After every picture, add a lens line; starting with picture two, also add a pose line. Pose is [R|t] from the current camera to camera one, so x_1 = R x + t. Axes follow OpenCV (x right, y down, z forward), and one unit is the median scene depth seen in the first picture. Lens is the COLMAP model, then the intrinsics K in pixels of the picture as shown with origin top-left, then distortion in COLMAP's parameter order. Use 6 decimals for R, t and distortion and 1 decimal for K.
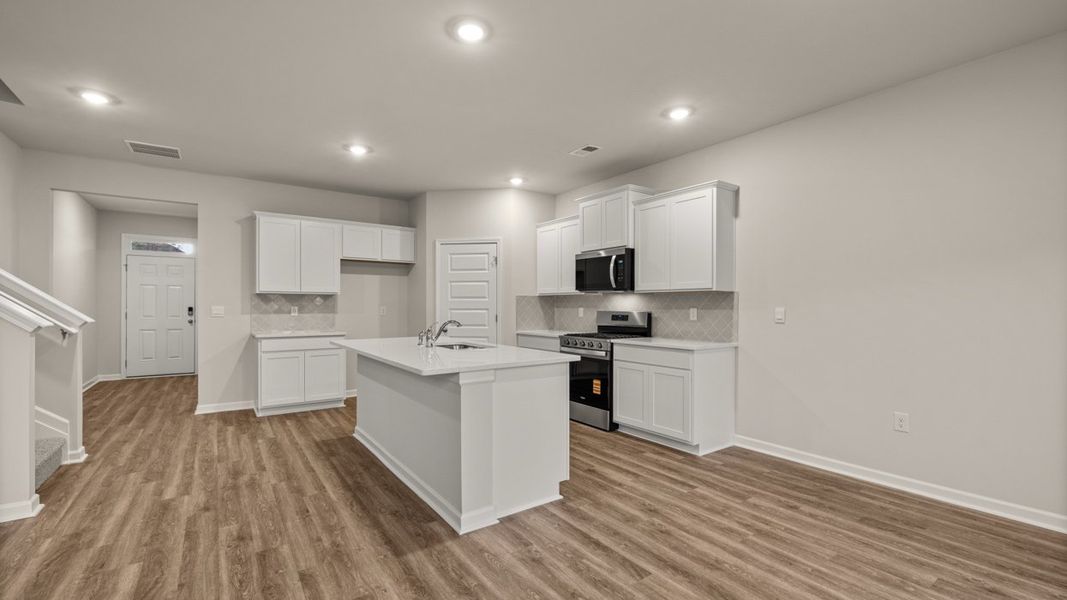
lens RADIAL K [[448.2, 0, 535.3], [0, 448.2, 311.2], [0, 0, 1]] dist [-0.002571, 0.000946]
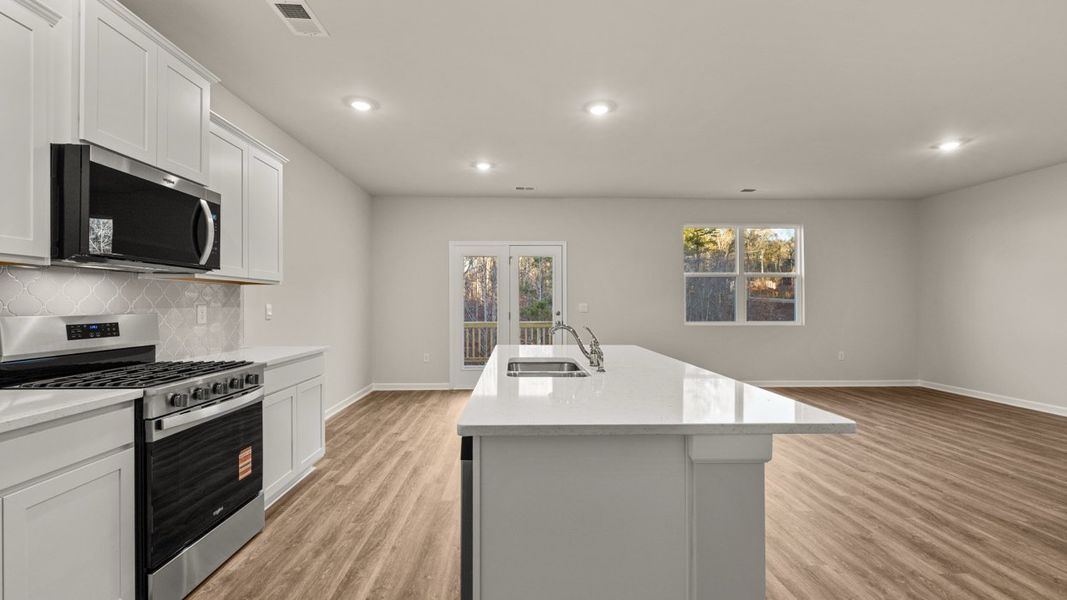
lens RADIAL K [[448.2, 0, 528.6], [0, 448.2, 303.4], [0, 0, 1]] dist [-0.002571, 0.000946]
pose [[-0.827900, -0.001275, 0.560874, -0.418341], [0.005770, 0.999925, 0.010789, -0.014180], [-0.560846, 0.012168, -0.827831, 1.272032]]
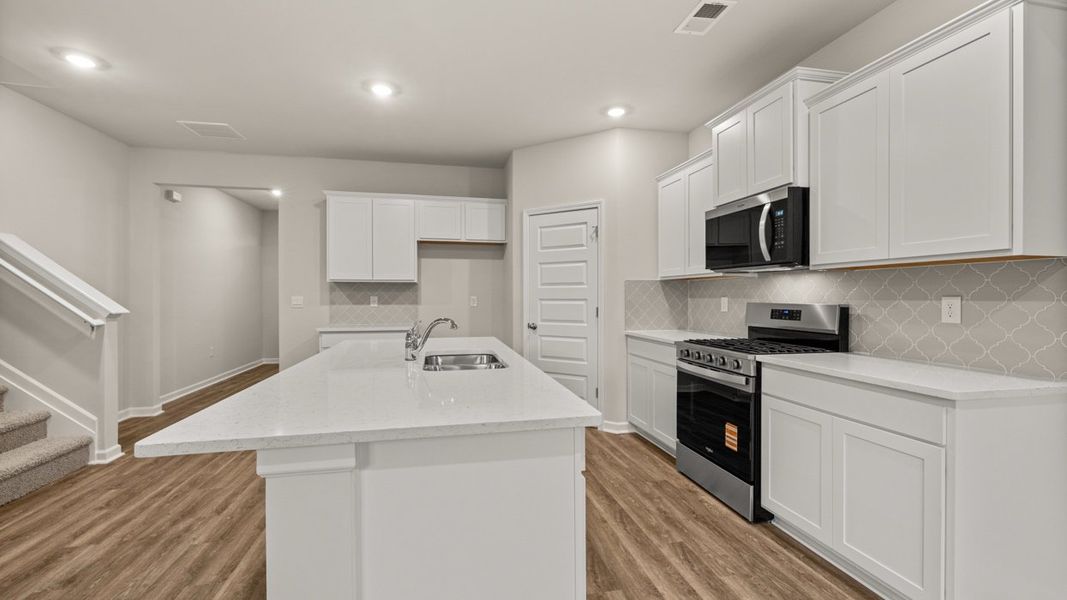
lens RADIAL K [[448.2, 0, 533.1], [0, 448.2, 298.6], [0, 0, 1]] dist [-0.002571, 0.000946]
pose [[0.918426, -0.000278, -0.395593, 0.134805], [-0.002419, 0.999977, -0.006321, -0.001722], [0.395585, 0.006763, 0.918404, 0.391529]]
